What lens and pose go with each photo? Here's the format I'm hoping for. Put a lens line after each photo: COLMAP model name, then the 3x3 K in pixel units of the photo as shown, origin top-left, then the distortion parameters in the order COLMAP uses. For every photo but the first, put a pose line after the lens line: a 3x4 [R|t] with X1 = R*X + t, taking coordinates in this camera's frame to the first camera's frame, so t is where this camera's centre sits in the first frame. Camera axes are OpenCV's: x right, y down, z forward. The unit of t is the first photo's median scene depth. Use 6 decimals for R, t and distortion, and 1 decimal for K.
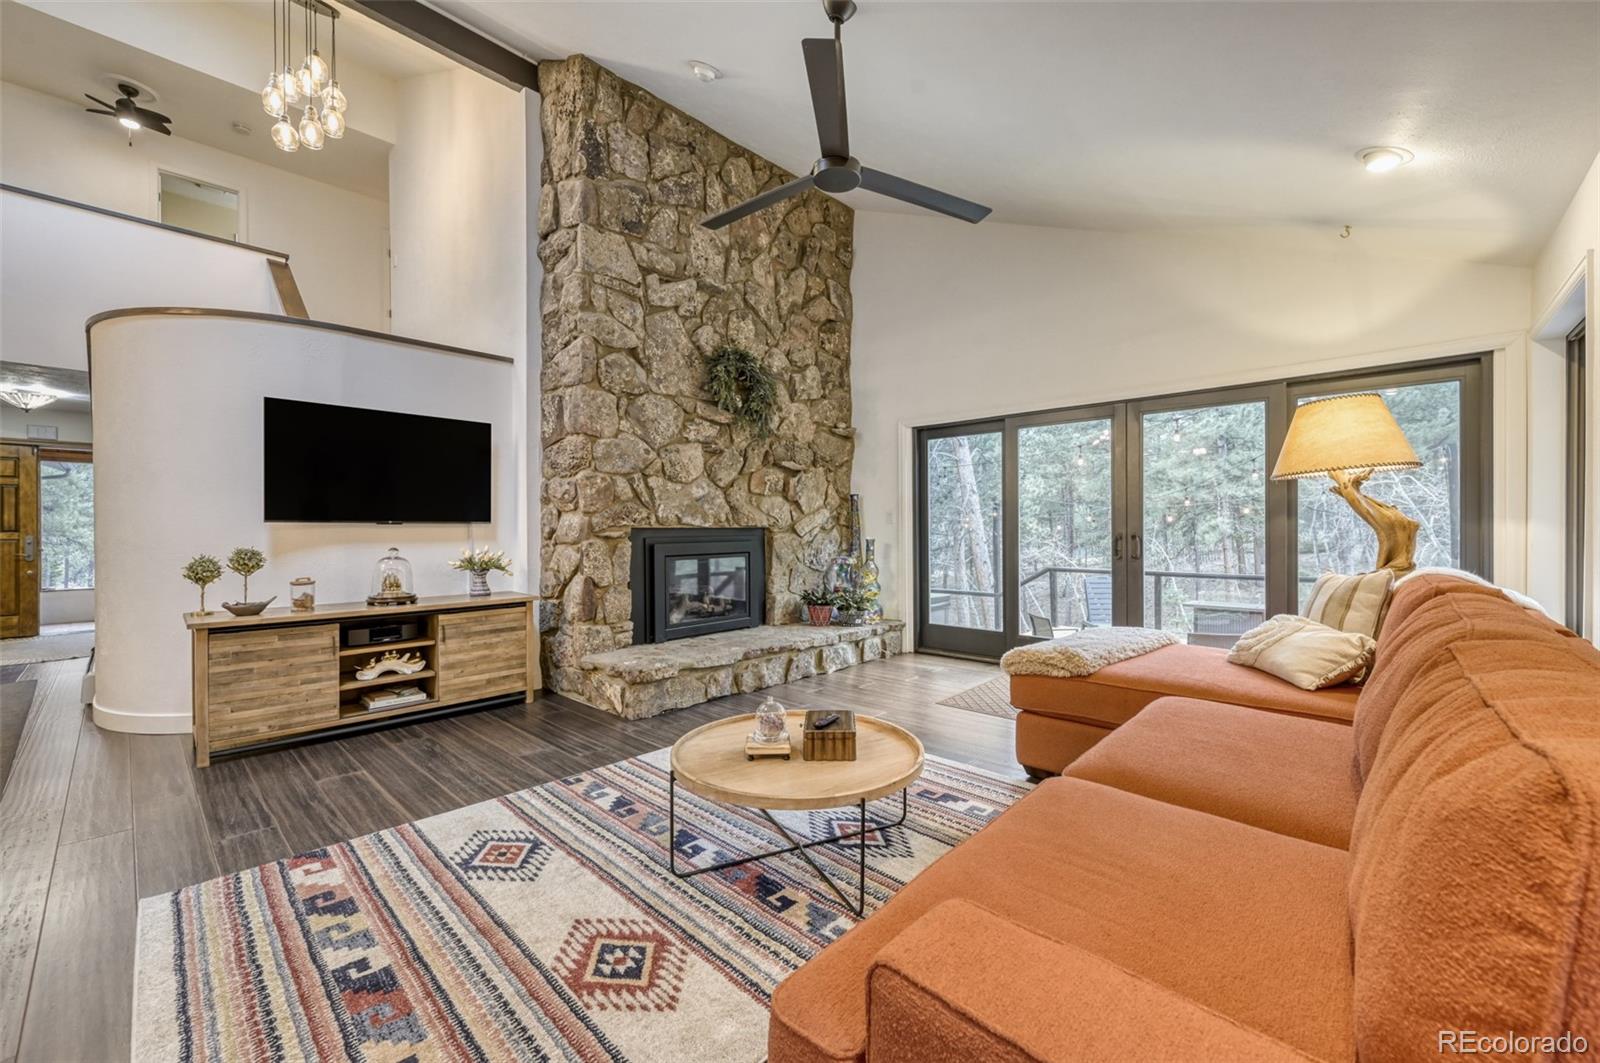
lens RADIAL K [[633.2, 0, 802.1], [0, 633.2, 529.1], [0, 0, 1]] dist [0.001151, 0.000126]
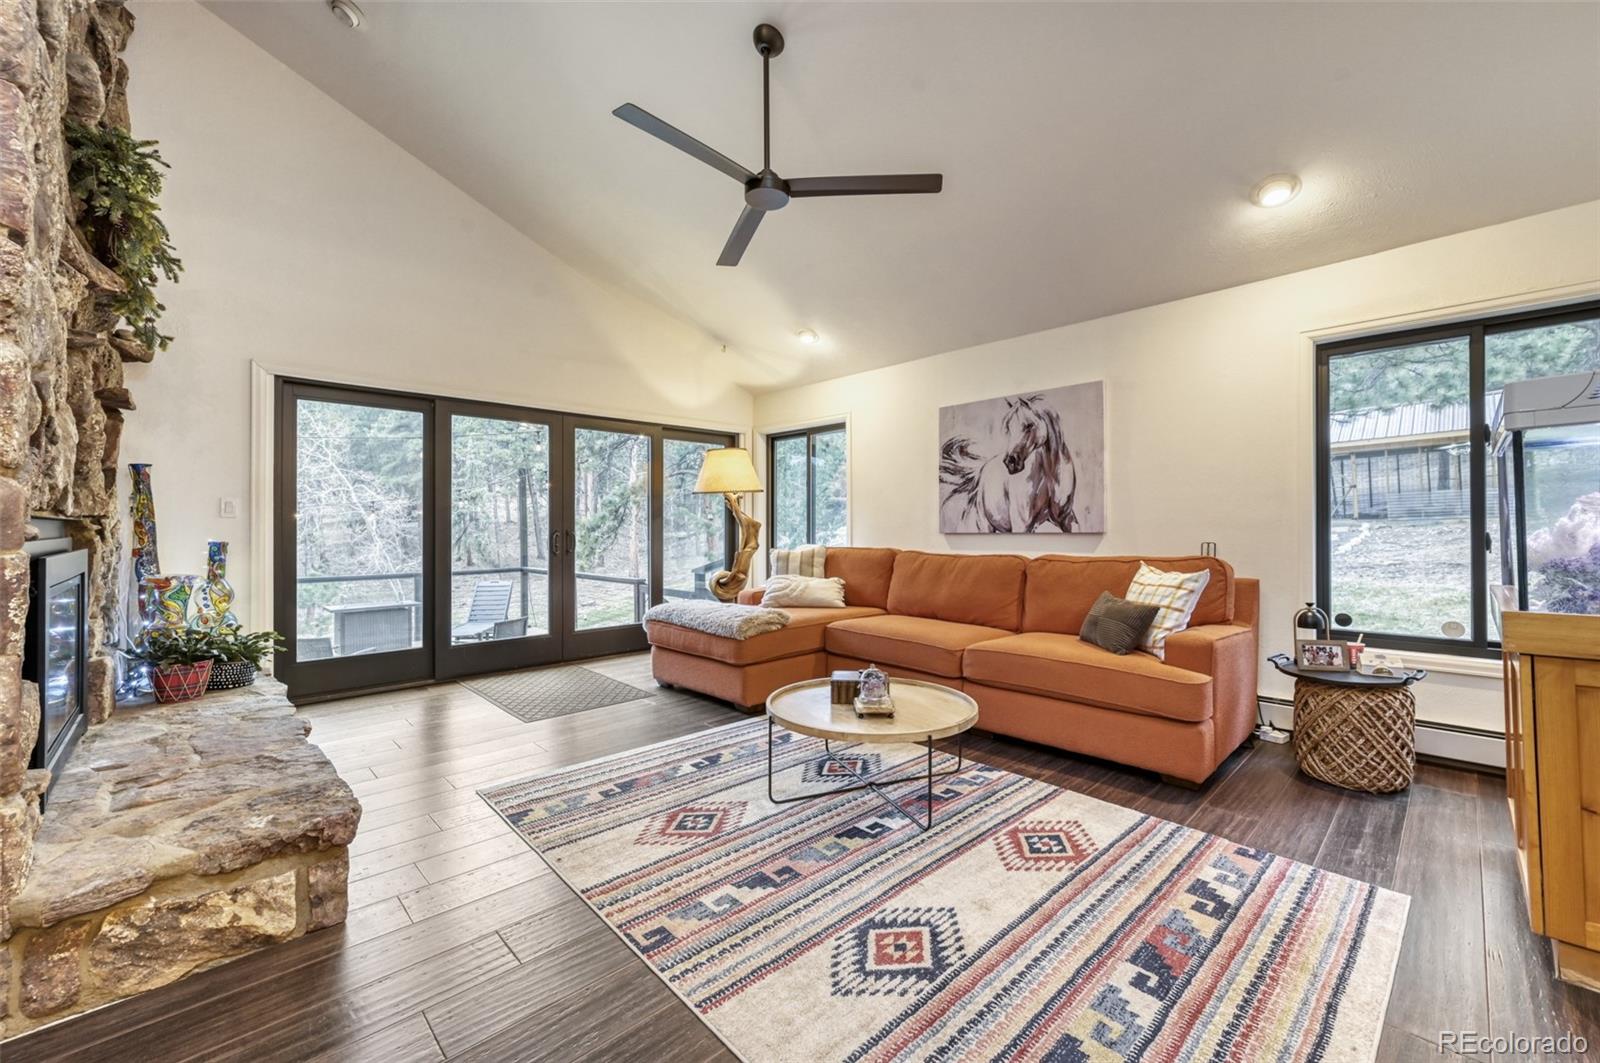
lens RADIAL K [[633.2, 0, 804.5], [0, 633.2, 534.6], [0, 0, 1]] dist [0.001151, 0.000126]
pose [[0.060814, -0.006273, 0.998129, -1.275846], [0.005943, 0.999965, 0.005922, 0.020135], [-0.998131, 0.005571, 0.060849, 1.108292]]
